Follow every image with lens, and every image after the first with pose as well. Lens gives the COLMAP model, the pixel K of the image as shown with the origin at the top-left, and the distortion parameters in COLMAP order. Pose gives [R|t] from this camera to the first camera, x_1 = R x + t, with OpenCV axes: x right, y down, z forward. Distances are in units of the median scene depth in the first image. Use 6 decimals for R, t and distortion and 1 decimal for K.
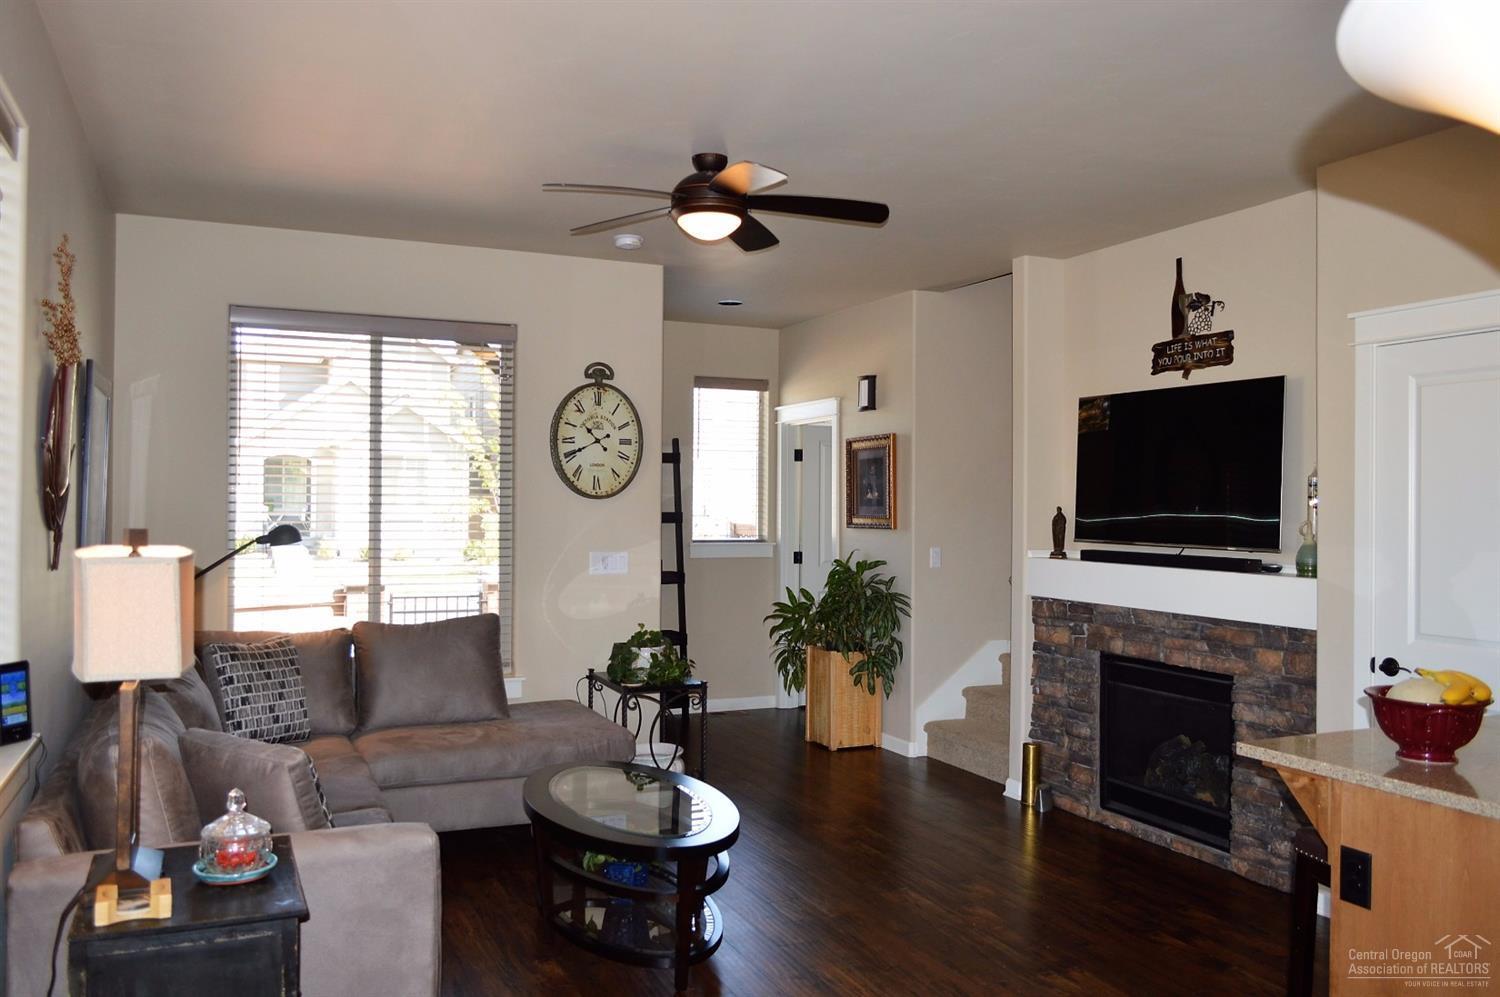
lens RADIAL K [[1173.5, 0, 759.3], [0, 1173.5, 489.2], [0, 0, 1]] dist [-0.010762, -0.001783]
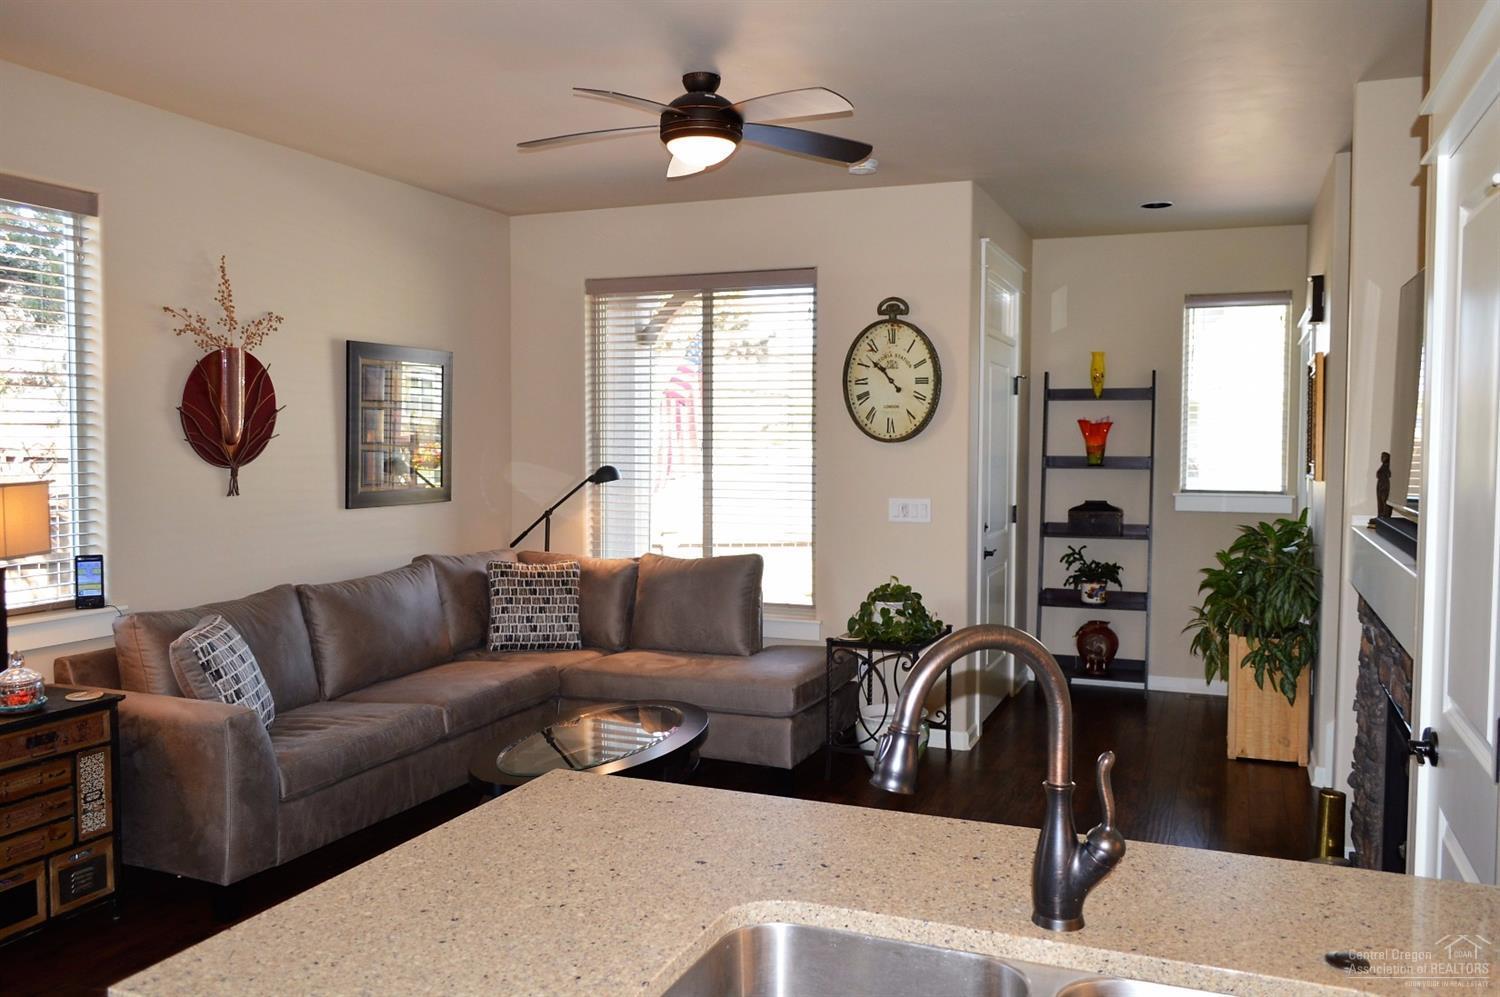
lens RADIAL K [[1173.5, 0, 760.3], [0, 1173.5, 498.3], [0, 0, 1]] dist [-0.010762, -0.001783]
pose [[0.693583, 0.029927, -0.719755, 0.472920], [0.010309, 0.998622, 0.051457, 0.003470], [0.720303, -0.043110, 0.692319, 0.267287]]
